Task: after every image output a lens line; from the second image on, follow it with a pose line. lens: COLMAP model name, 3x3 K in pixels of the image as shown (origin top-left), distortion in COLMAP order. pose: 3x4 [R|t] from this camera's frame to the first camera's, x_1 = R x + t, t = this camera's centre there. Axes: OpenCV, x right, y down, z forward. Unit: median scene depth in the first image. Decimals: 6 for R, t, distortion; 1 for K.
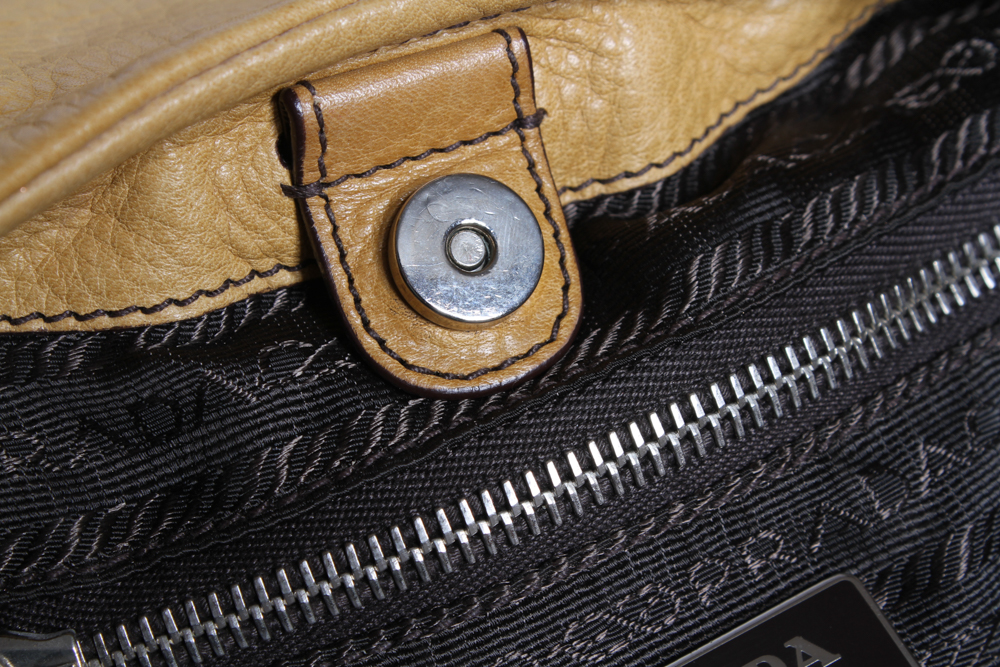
lens RADIAL K [[2249.7, 0, 501.5], [0, 2249.7, 331.4], [0, 0, 1]] dist [0.059367, 0.000000]
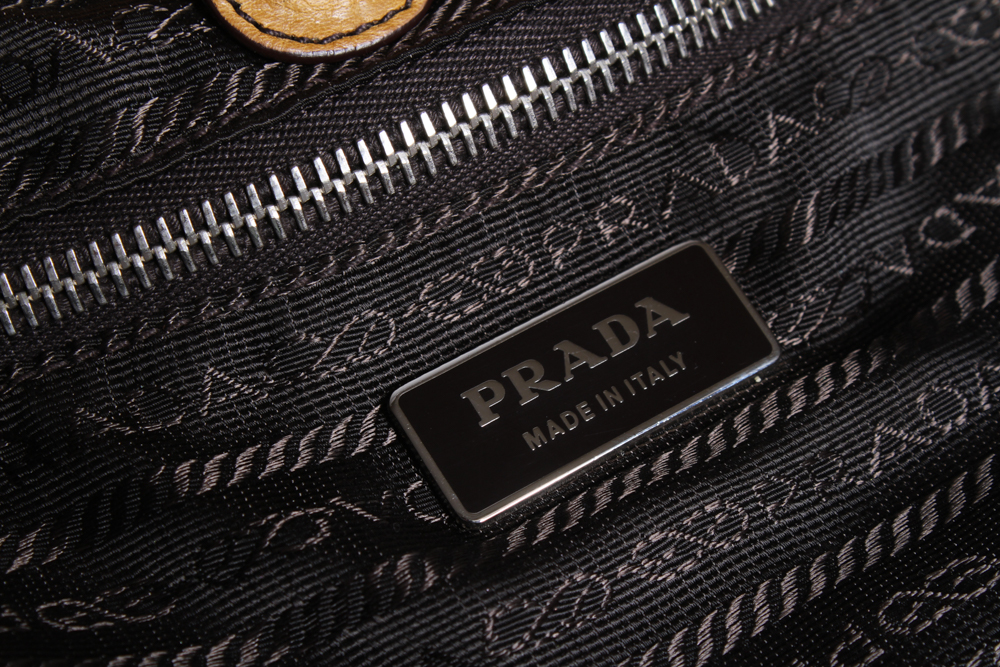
lens RADIAL K [[2249.7, 0, 500.8], [0, 2249.7, 324.6], [0, 0, 1]] dist [0.059367, 0.000000]
pose [[0.999343, -0.006605, 0.035646, 0.028191], [0.004339, 0.997988, 0.063260, 0.083894], [-0.035993, -0.063064, 0.997360, -0.021058]]
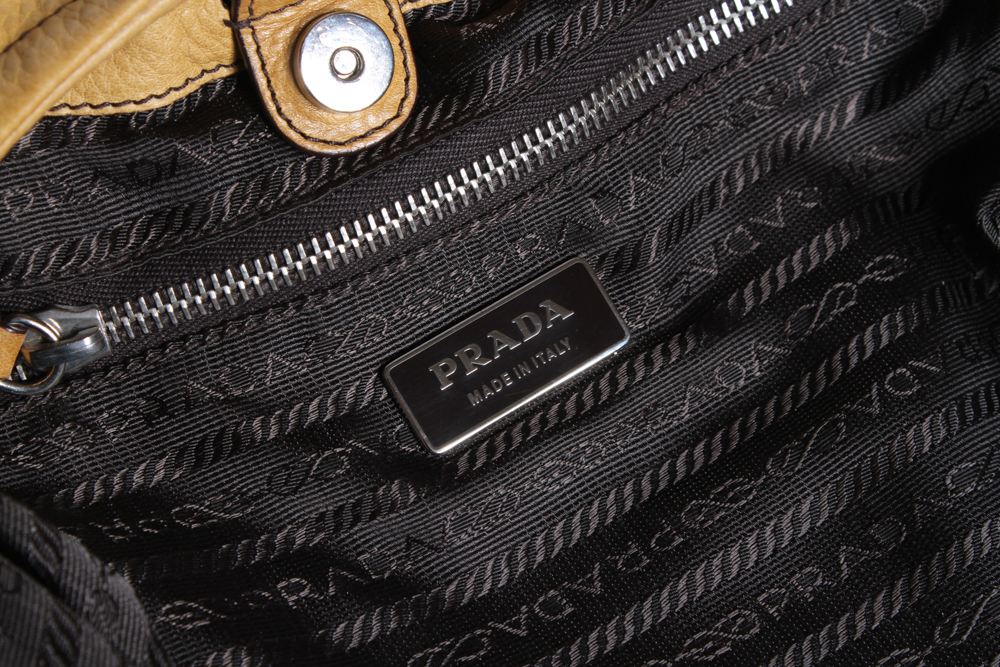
lens RADIAL K [[2249.7, 0, 504.7], [0, 2249.7, 329.9], [0, 0, 1]] dist [0.059367, 0.000000]
pose [[0.994419, 0.001079, 0.105497, -0.068902], [-0.032631, 0.954062, 0.297826, -0.324883], [-0.100330, -0.299606, 0.948773, -0.529778]]
